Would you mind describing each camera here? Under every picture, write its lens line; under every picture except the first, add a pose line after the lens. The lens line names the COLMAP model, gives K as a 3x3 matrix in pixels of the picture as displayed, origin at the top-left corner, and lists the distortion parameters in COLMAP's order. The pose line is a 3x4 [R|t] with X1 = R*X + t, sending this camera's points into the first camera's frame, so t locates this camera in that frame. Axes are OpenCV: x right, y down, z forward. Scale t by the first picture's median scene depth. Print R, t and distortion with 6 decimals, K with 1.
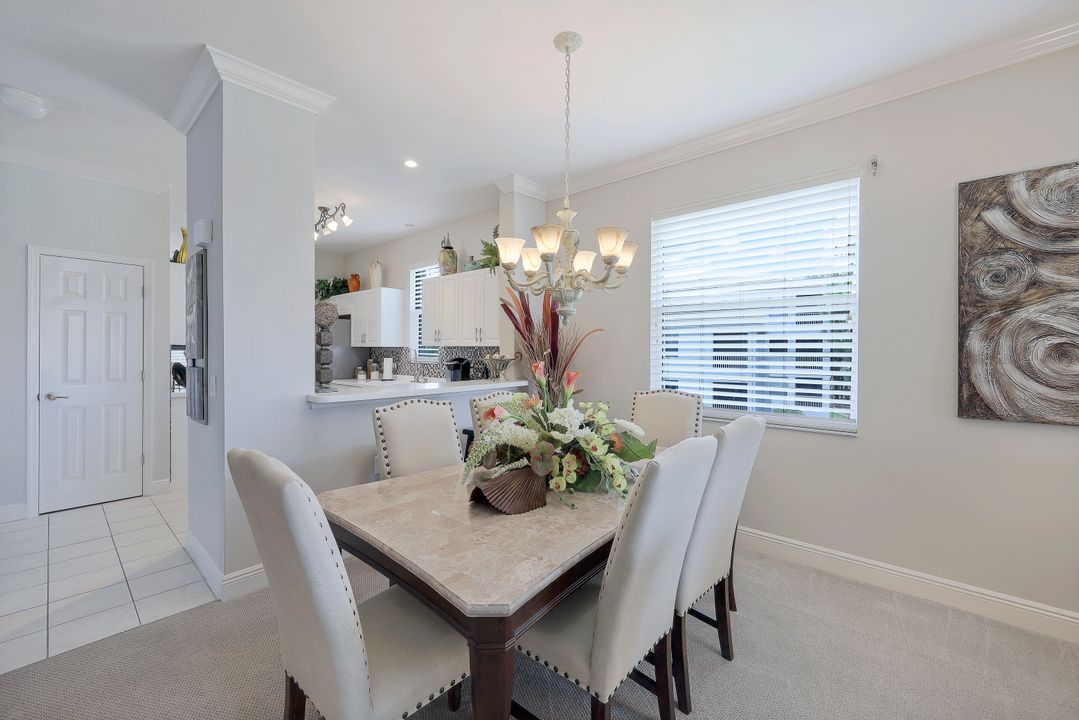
lens RADIAL K [[463.8, 0, 534.8], [0, 463.8, 349.7], [0, 0, 1]] dist [0.000639, 0.000050]
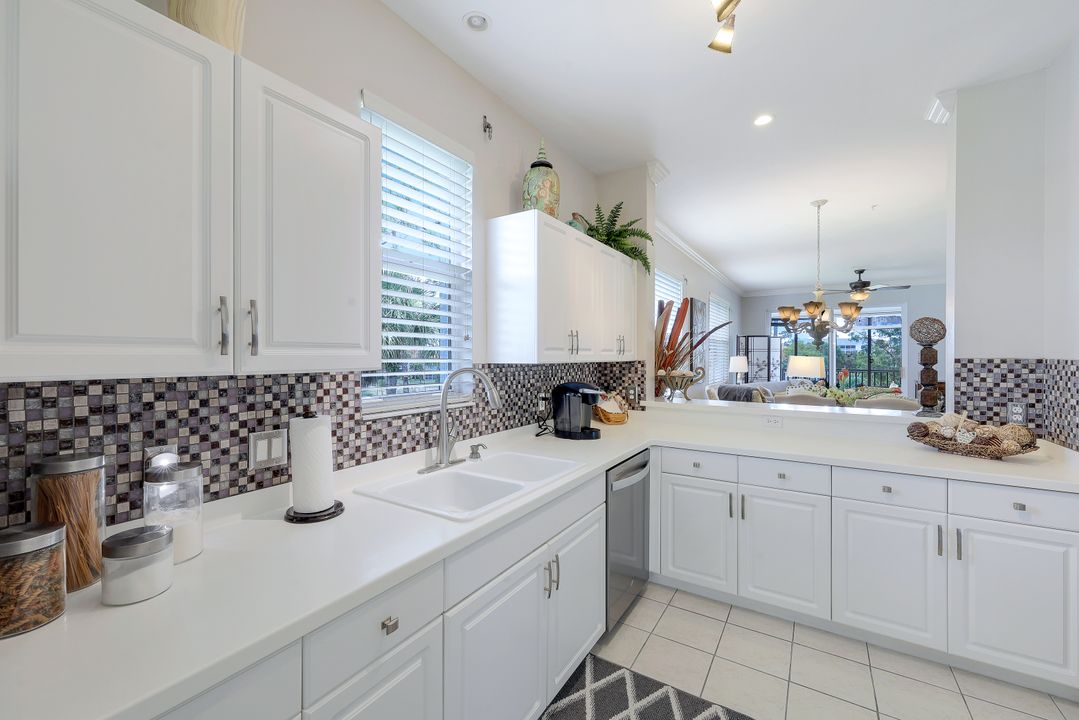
lens RADIAL K [[439.4, 0, 540.3], [0, 439.4, 354.1], [0, 0, 1]] dist [0.000843, -0.000035]
pose [[-0.194240, -0.000544, 0.980954, -1.448855], [0.000070, 1.000000, 0.000568, -0.037163], [-0.980954, 0.000179, -0.194240, 2.408410]]
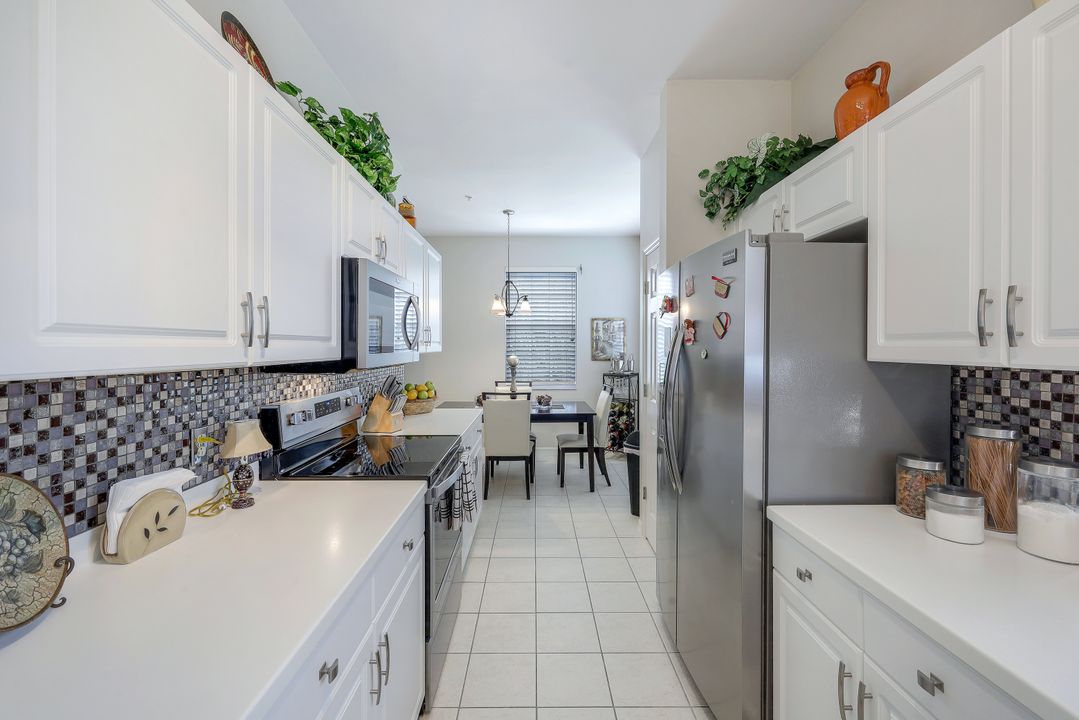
lens RADIAL K [[439.4, 0, 540.3], [0, 439.4, 354.1], [0, 0, 1]] dist [0.000843, -0.000035]
pose [[0.703057, 0.007740, -0.711092, -0.976184], [0.000316, 0.999937, 0.011197, -0.033268], [0.711134, -0.008097, 0.703010, 2.012655]]
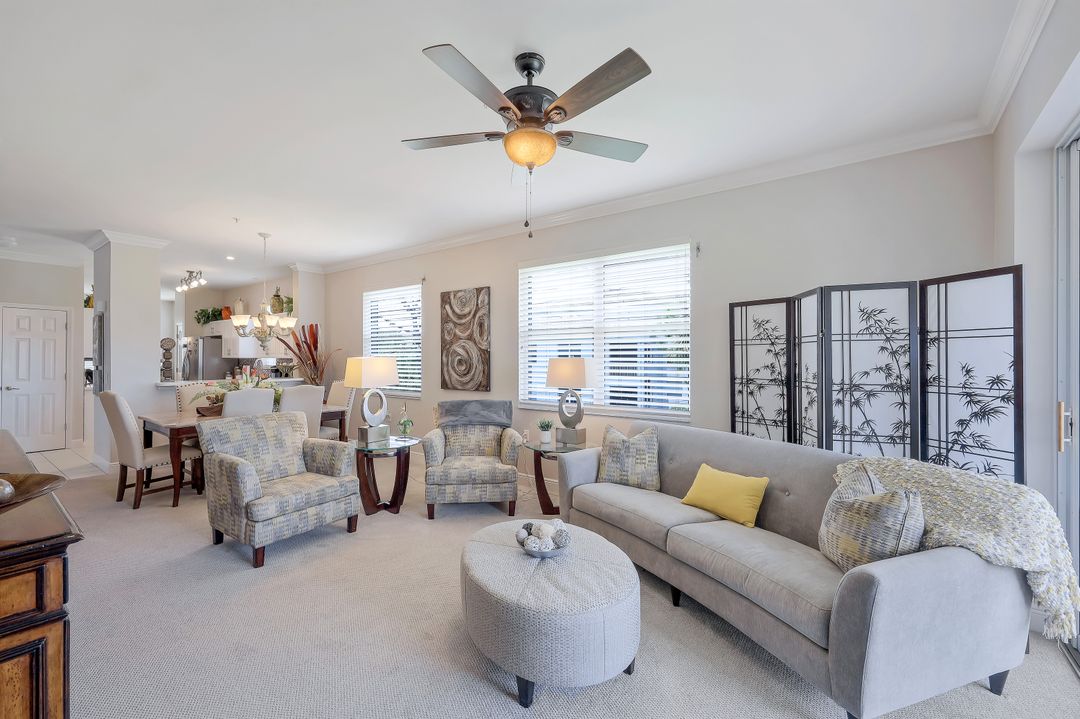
lens RADIAL K [[462.9, 0, 539.8], [0, 462.9, 353.9], [0, 0, 1]] dist [-0.001982, -0.000555]
pose [[0.993616, -0.001368, 0.112805, 1.155369], [0.001979, 0.999984, -0.005302, -0.022756], [-0.112796, 0.005492, 0.993603, -1.469803]]
